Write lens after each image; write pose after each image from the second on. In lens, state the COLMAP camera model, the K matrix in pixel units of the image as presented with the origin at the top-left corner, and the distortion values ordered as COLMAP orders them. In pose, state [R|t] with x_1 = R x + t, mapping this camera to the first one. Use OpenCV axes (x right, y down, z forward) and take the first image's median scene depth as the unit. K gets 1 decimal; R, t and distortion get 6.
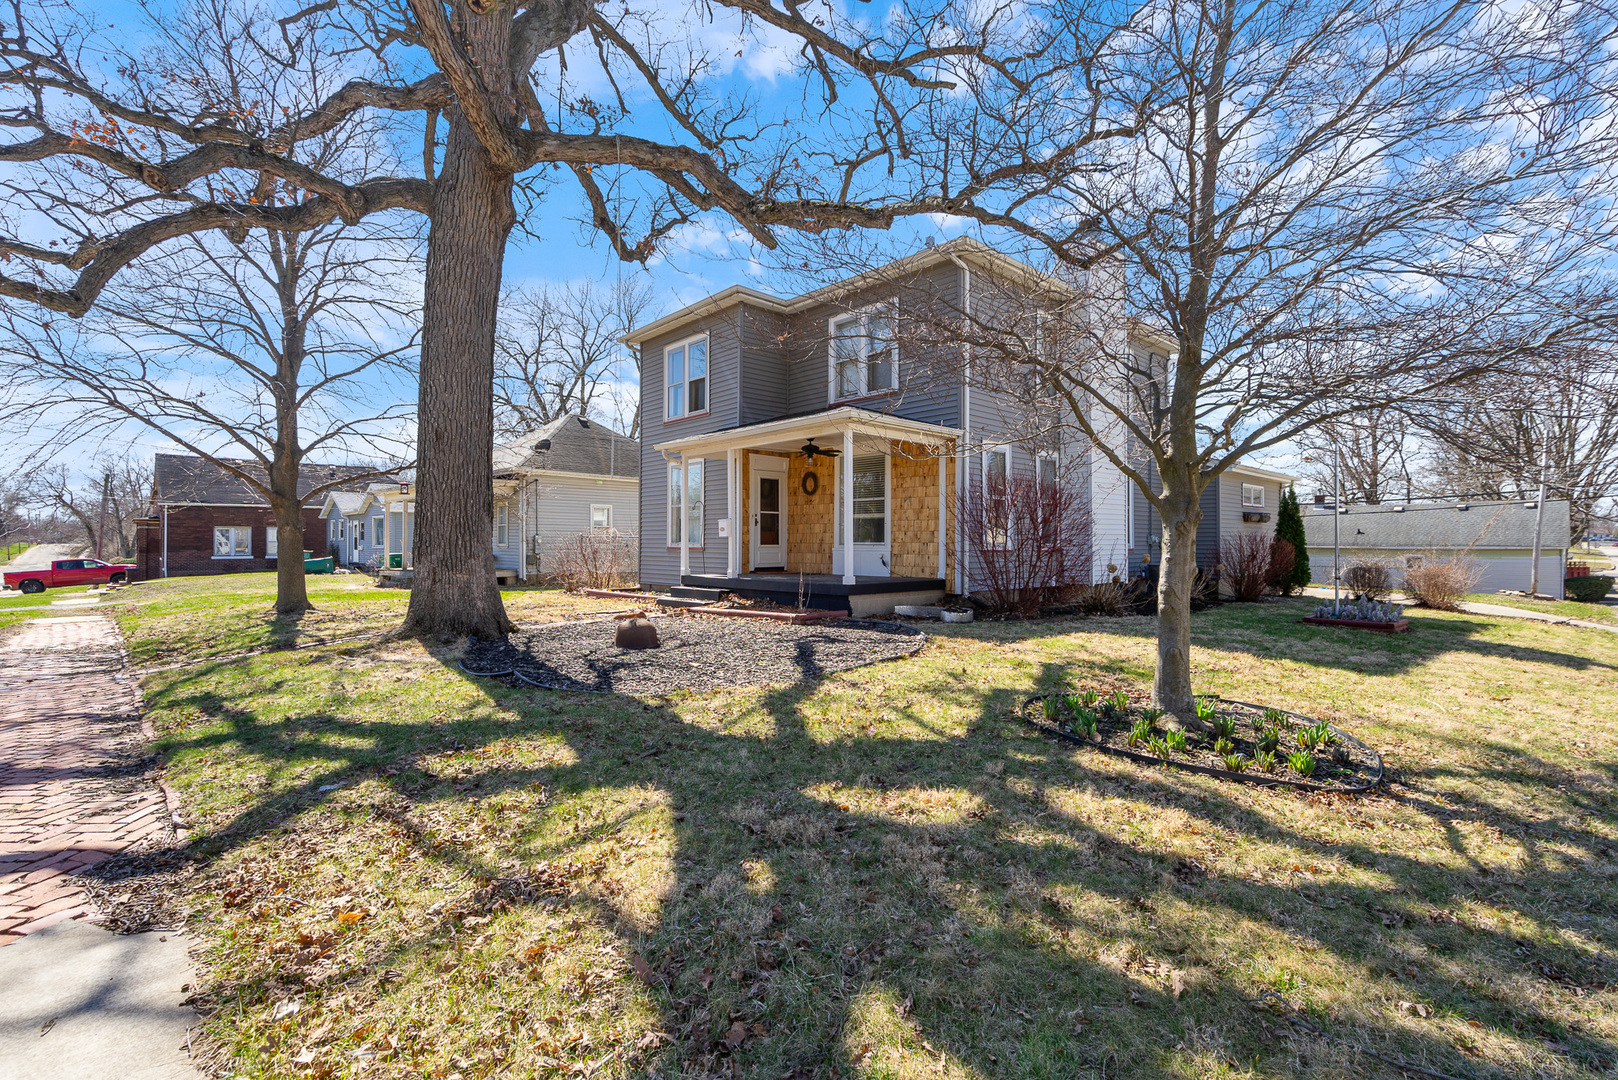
lens RADIAL K [[751.8, 0, 805.7], [0, 751.8, 531.4], [0, 0, 1]] dist [0.001226, 0.001185]
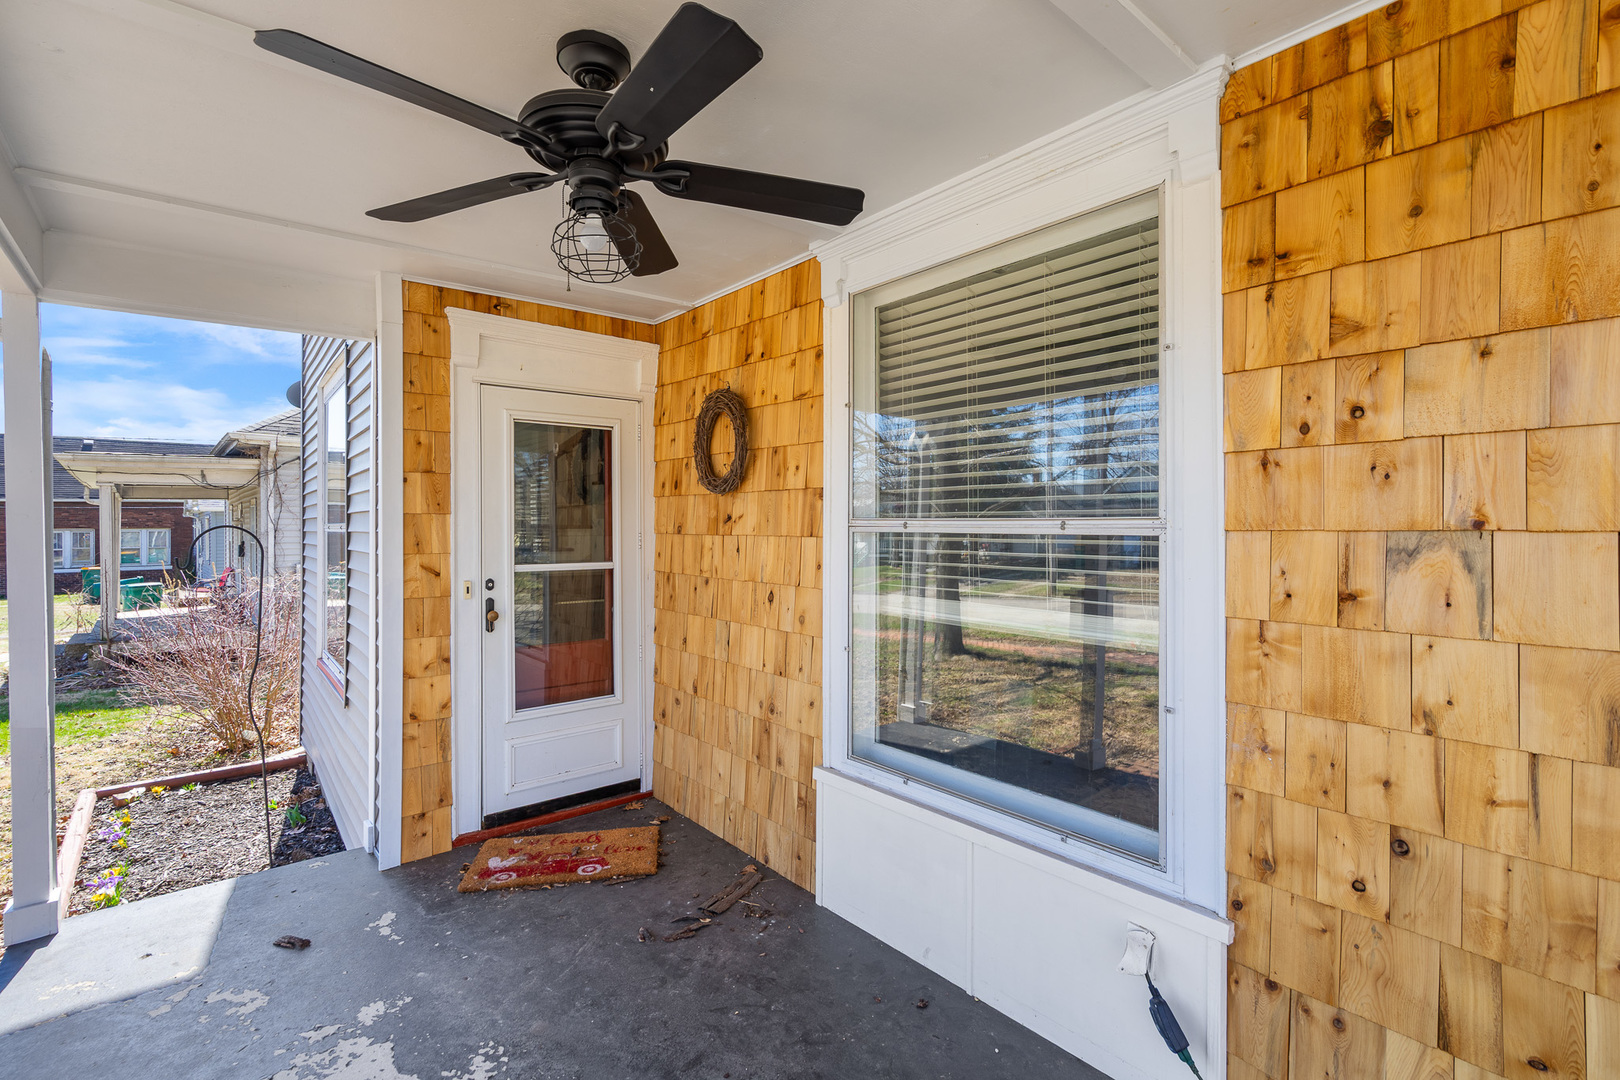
lens RADIAL K [[752.7, 0, 806.7], [0, 752.7, 531.4], [0, 0, 1]] dist [0.001226, 0.001185]
pose [[0.997357, -0.004549, -0.072514, 0.046182], [0.006189, 0.999730, 0.022402, -0.041817], [0.072392, -0.022792, 0.997116, 0.779844]]
